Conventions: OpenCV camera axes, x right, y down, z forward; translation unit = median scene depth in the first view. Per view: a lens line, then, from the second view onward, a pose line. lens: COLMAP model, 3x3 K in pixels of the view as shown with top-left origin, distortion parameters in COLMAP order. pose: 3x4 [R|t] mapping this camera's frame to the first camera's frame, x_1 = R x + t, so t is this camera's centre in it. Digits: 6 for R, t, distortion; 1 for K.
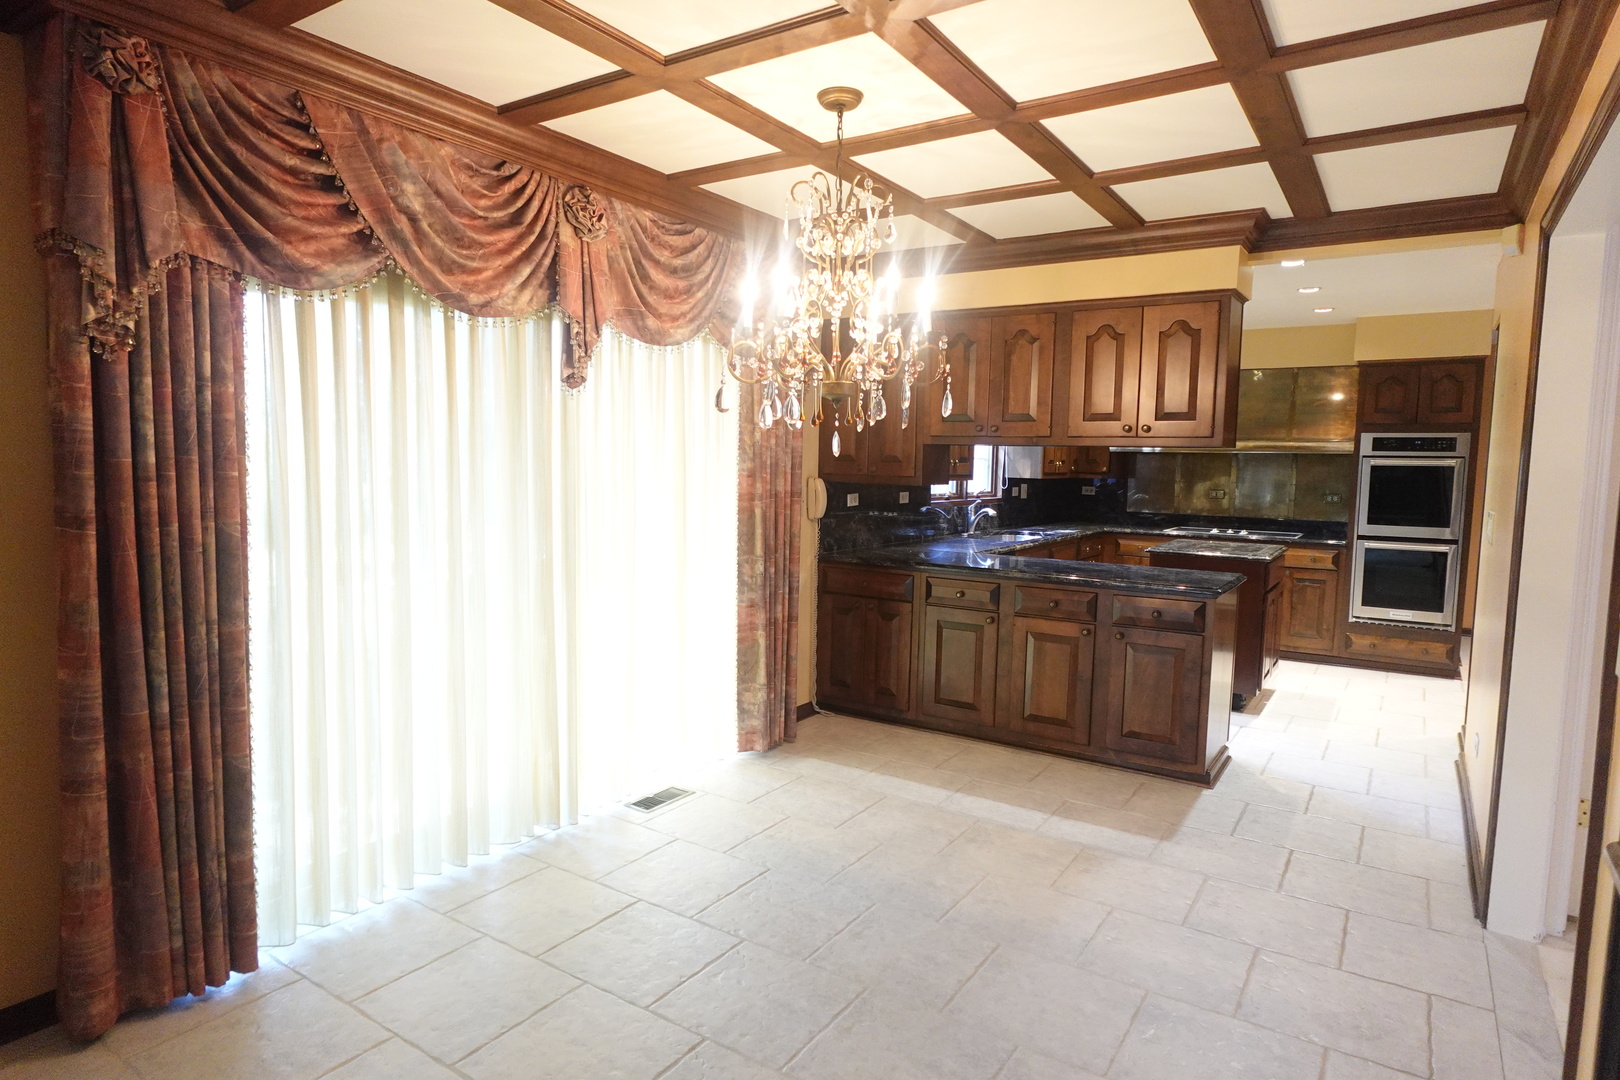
lens RADIAL K [[916.2, 0, 815.3], [0, 916.2, 543.0], [0, 0, 1]] dist [0.001075, 0.000846]
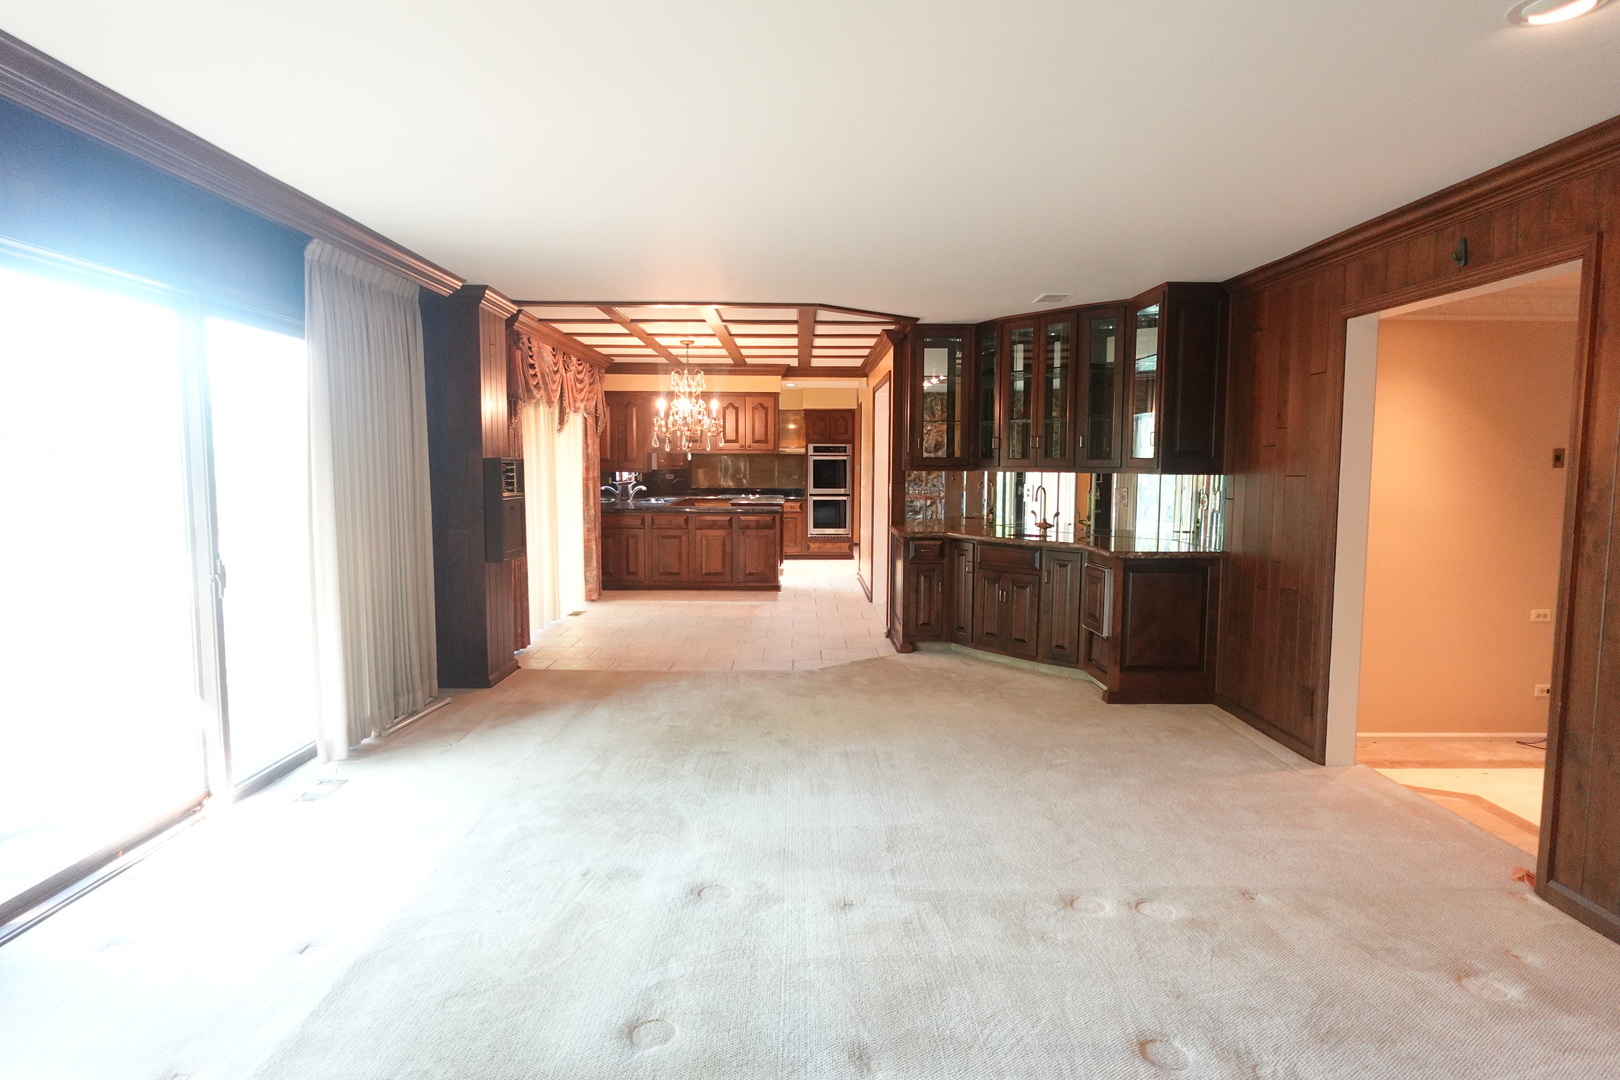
lens RADIAL K [[918.0, 0, 810.0], [0, 918.0, 540.0], [0, 0, 1]] dist [-0.003792, 0.000396]
pose [[0.829221, -0.062405, 0.555426, -0.813543], [0.061468, 0.997902, 0.020352, 0.077620], [-0.555530, 0.017264, 0.831317, -1.034621]]
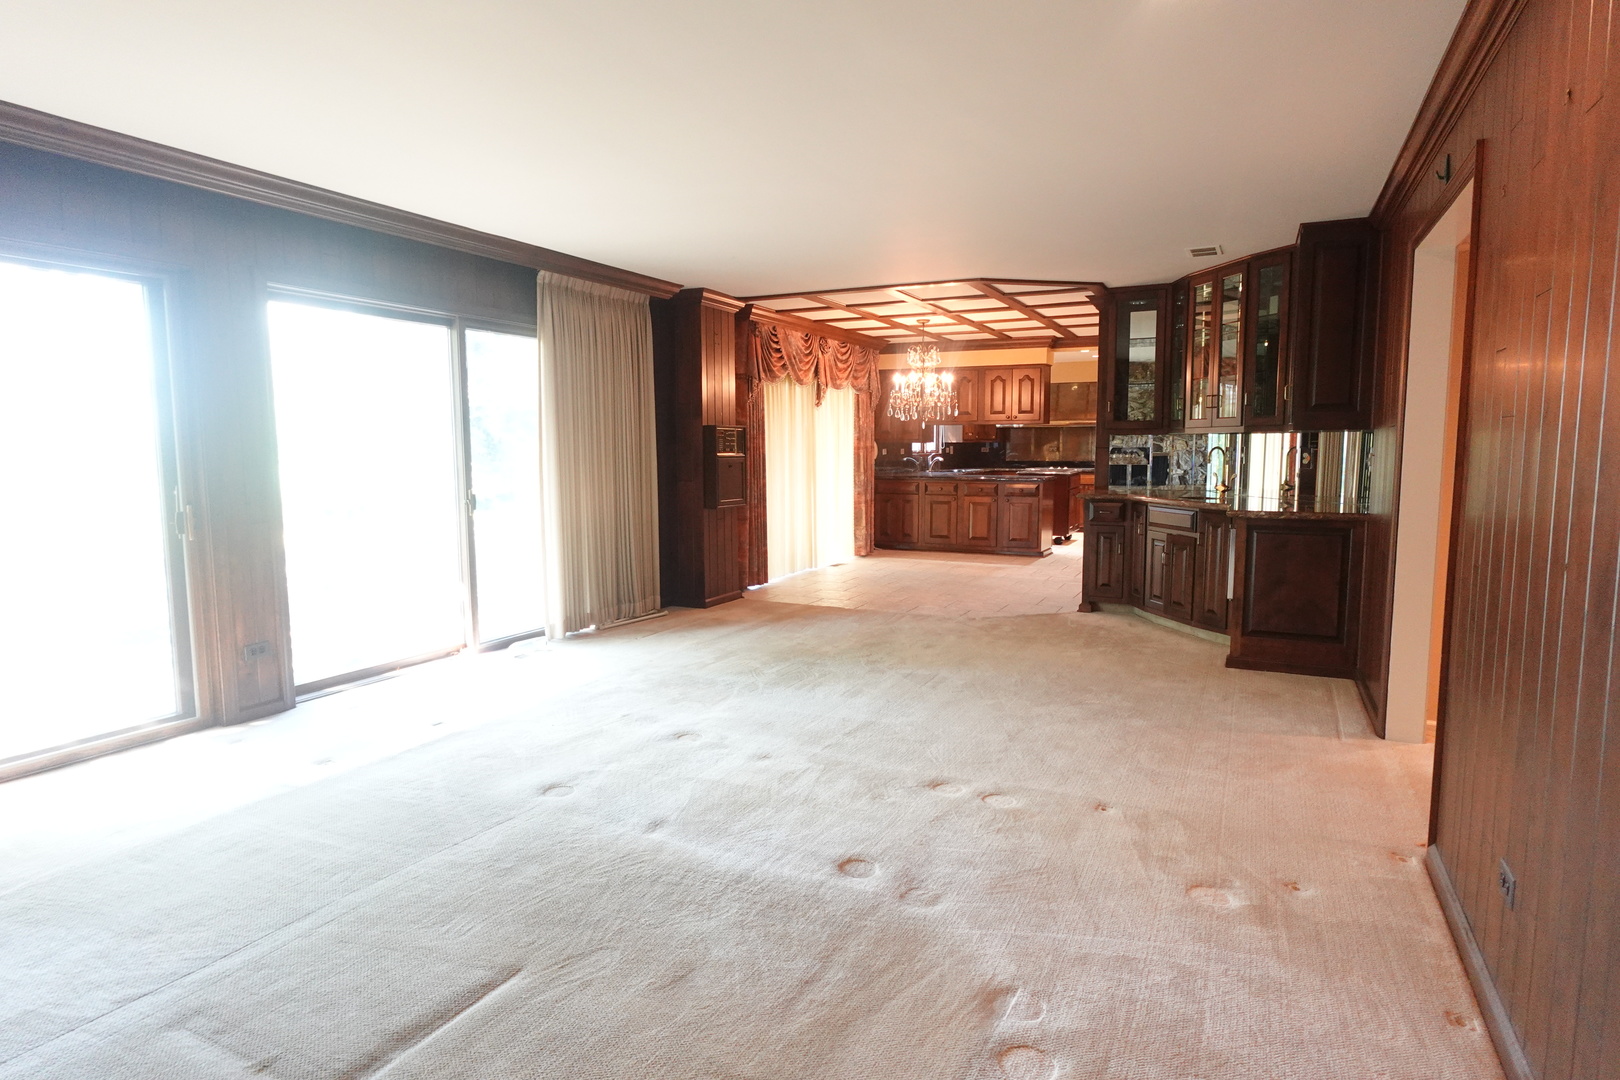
lens RADIAL K [[918.0, 0, 810.0], [0, 918.0, 540.0], [0, 0, 1]] dist [-0.003792, 0.000396]
pose [[0.991951, -0.035412, 0.121572, -0.485752], [0.033633, 0.999295, 0.016655, 0.143135], [-0.122076, -0.012432, 0.992443, -1.352752]]
